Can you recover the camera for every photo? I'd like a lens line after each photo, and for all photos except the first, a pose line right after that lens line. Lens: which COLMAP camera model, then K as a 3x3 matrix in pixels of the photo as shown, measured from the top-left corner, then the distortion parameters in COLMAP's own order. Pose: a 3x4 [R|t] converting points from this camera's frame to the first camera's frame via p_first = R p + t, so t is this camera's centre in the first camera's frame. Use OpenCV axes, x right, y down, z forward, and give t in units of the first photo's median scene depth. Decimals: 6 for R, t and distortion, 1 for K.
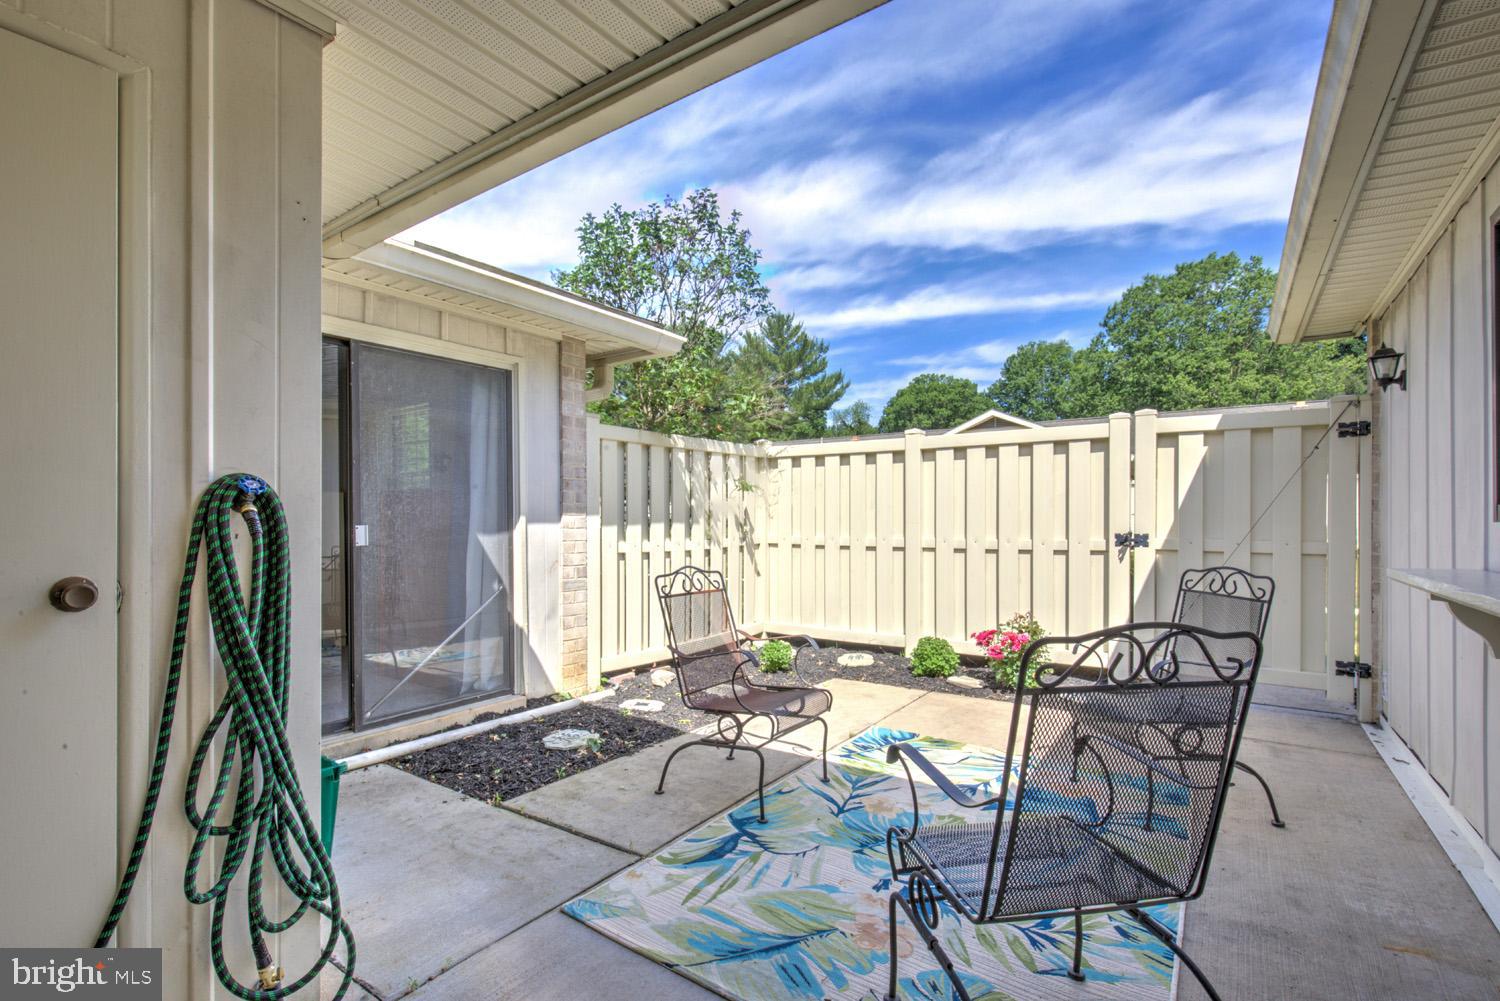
lens RADIAL K [[685.0, 0, 748.3], [0, 685.0, 512.6], [0, 0, 1]] dist [-0.002245, -0.000270]
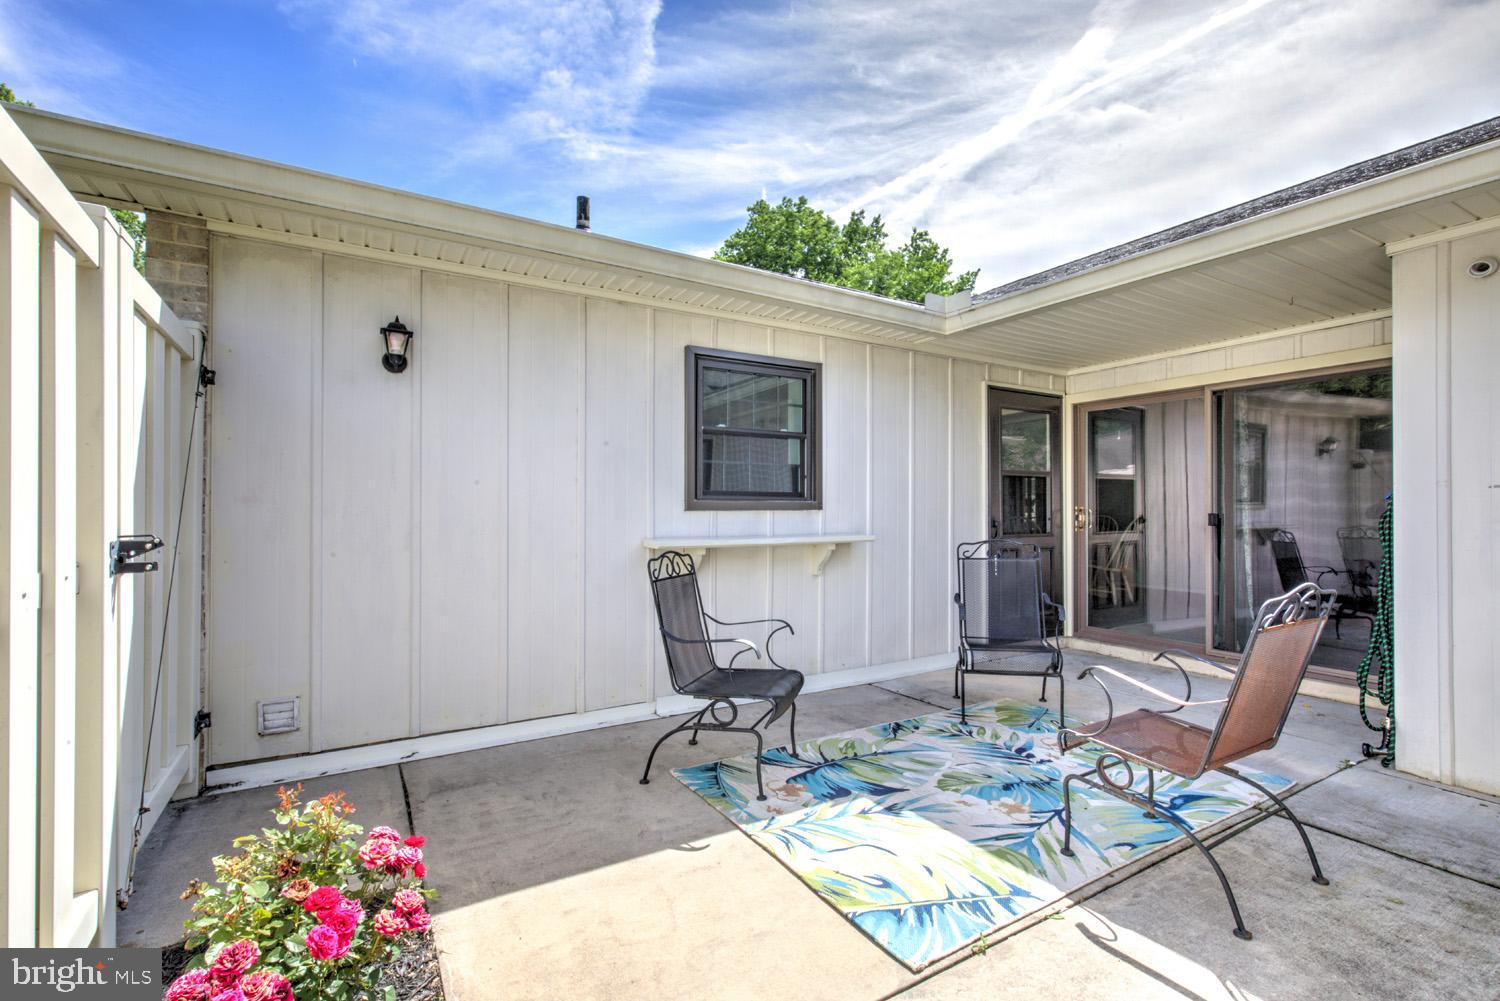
lens RADIAL K [[685.0, 0, 760.5], [0, 685.0, 505.4], [0, 0, 1]] dist [-0.002245, -0.000270]
pose [[-0.918020, -0.004846, 0.396504, 0.131528], [-0.010091, 0.999887, -0.011142, 0.019742], [-0.396405, -0.014230, -0.917965, 1.921004]]
